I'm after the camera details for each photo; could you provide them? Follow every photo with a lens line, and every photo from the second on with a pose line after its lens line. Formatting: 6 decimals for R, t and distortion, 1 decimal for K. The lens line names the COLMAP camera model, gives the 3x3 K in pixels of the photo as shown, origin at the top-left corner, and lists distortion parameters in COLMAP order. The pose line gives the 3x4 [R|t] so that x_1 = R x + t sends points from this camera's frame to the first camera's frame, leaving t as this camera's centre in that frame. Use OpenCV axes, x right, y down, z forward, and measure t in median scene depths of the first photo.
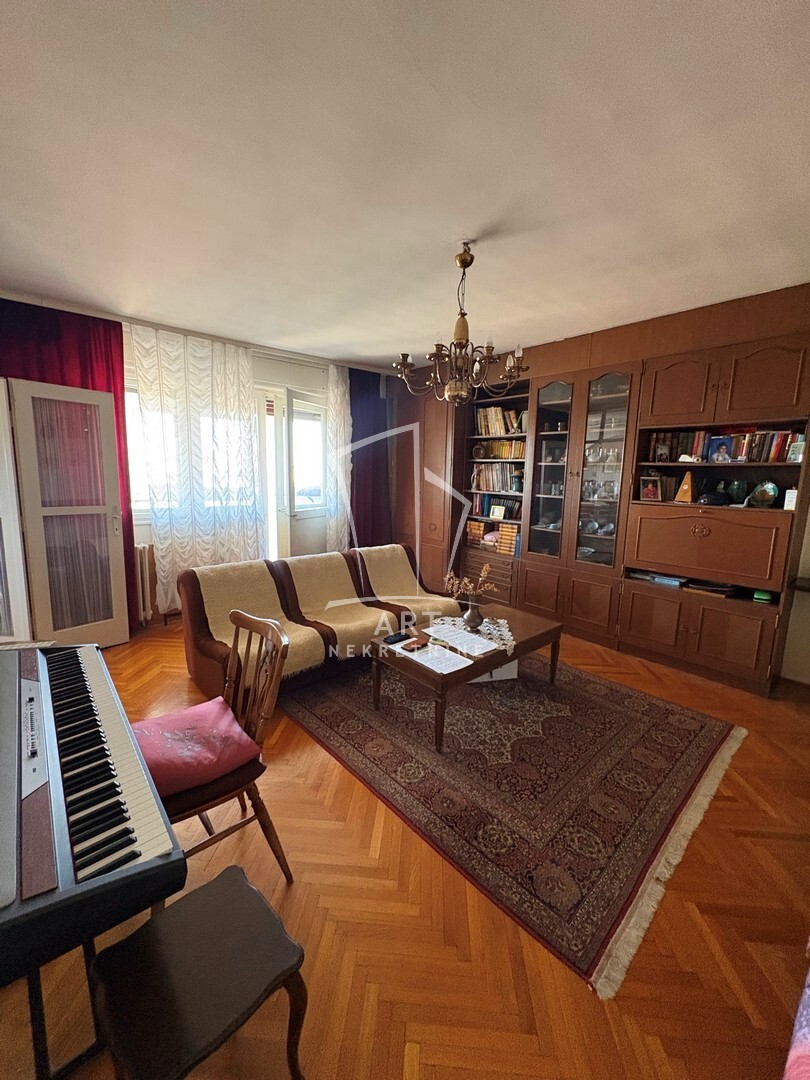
lens RADIAL K [[430.8, 0, 403.9], [0, 430.8, 538.9], [0, 0, 1]] dist [0.000422, -0.001214]
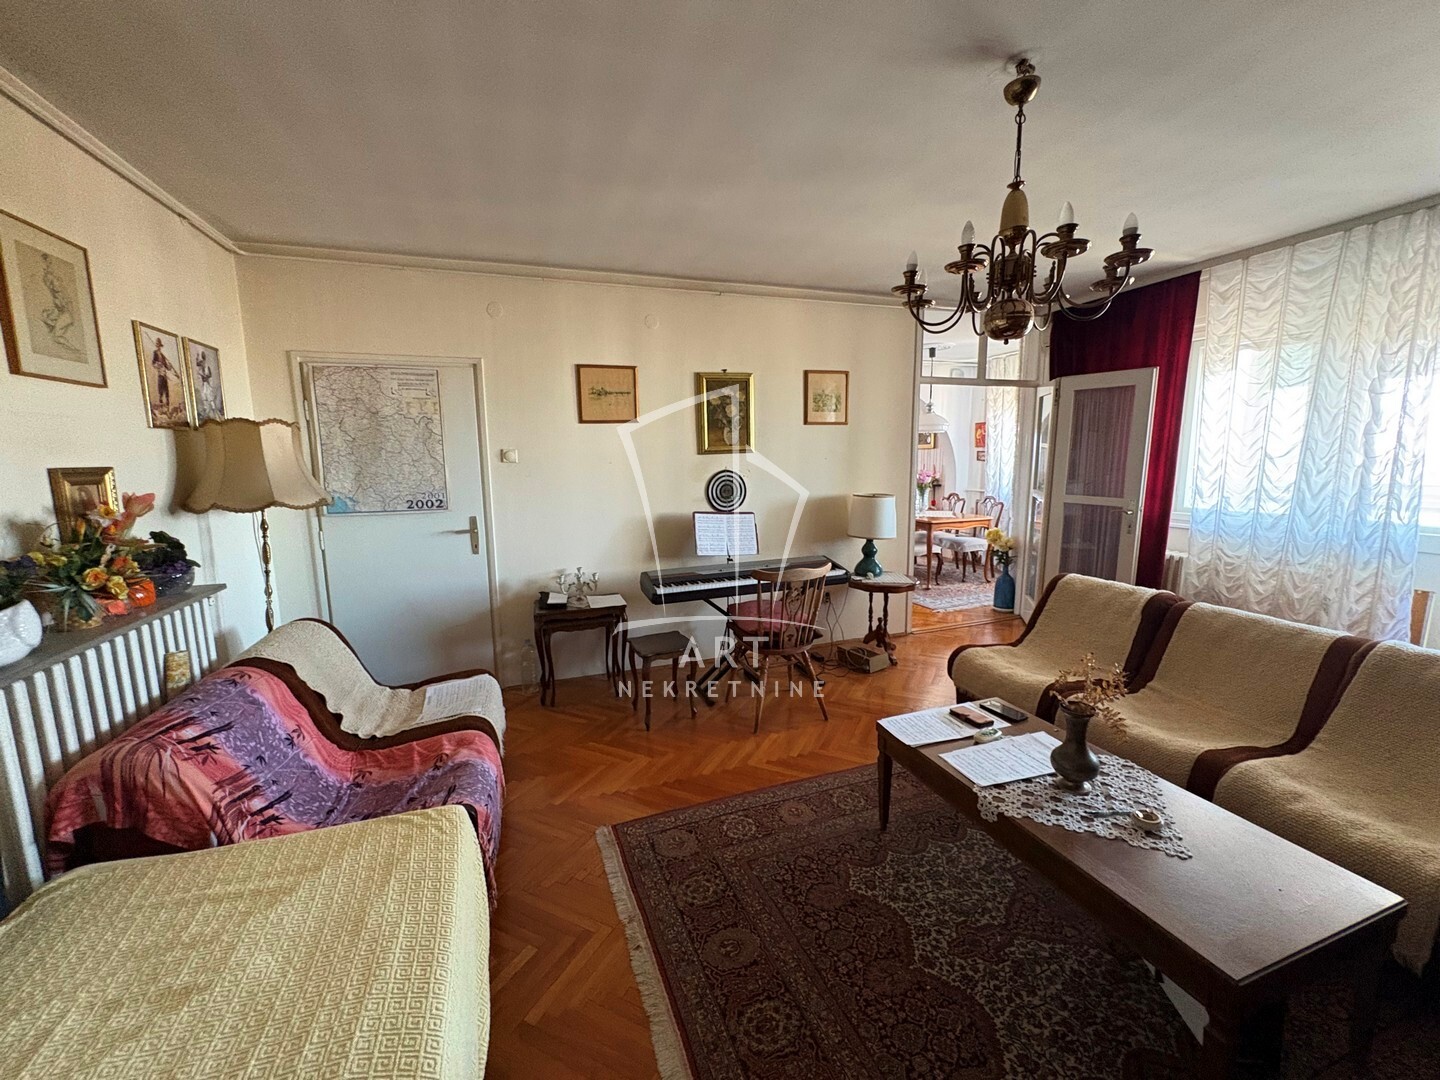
lens RADIAL K [[574.4, 0, 724.2], [0, 574.4, 538.7], [0, 0, 1]] dist [0.000422, -0.001214]
pose [[-0.369131, 0.116664, -0.922026, 0.751849], [-0.140172, 0.973752, 0.179326, -0.099100], [0.918746, 0.195437, -0.343089, 0.711967]]
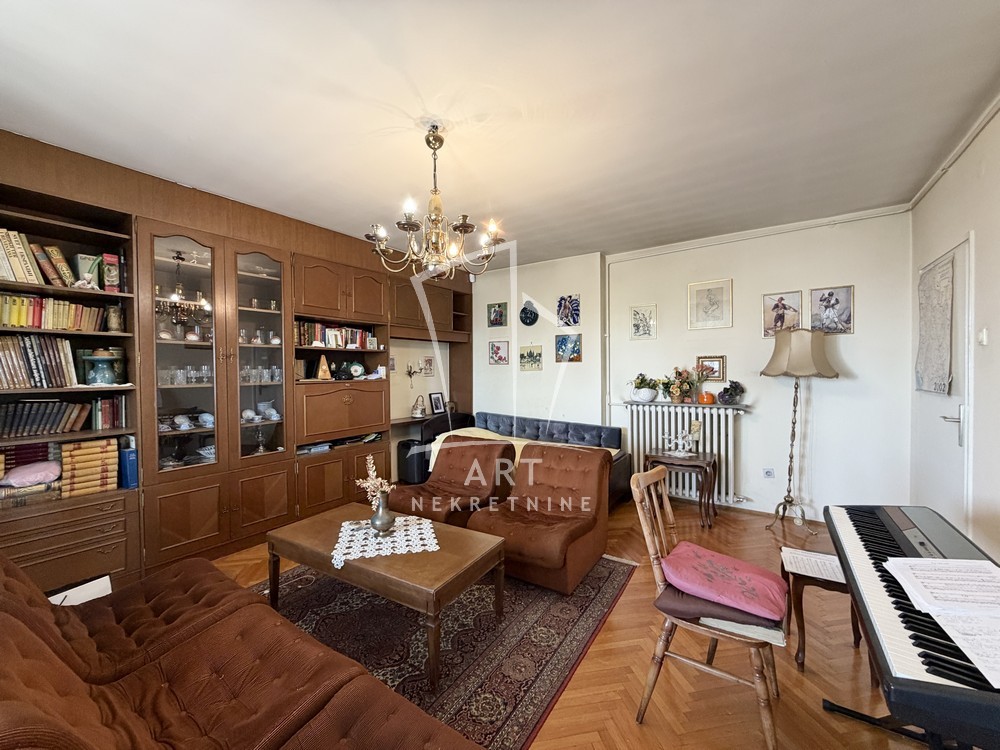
lens RADIAL K [[398.2, 0, 495.4], [0, 398.2, 377.3], [0, 0, 1]] dist [-0.002898, 0.000327]
pose [[-0.243554, -0.035948, 0.969221, -0.570403], [0.155993, 0.984851, 0.075727, -0.104051], [-0.957260, 0.169636, -0.234257, 0.822183]]
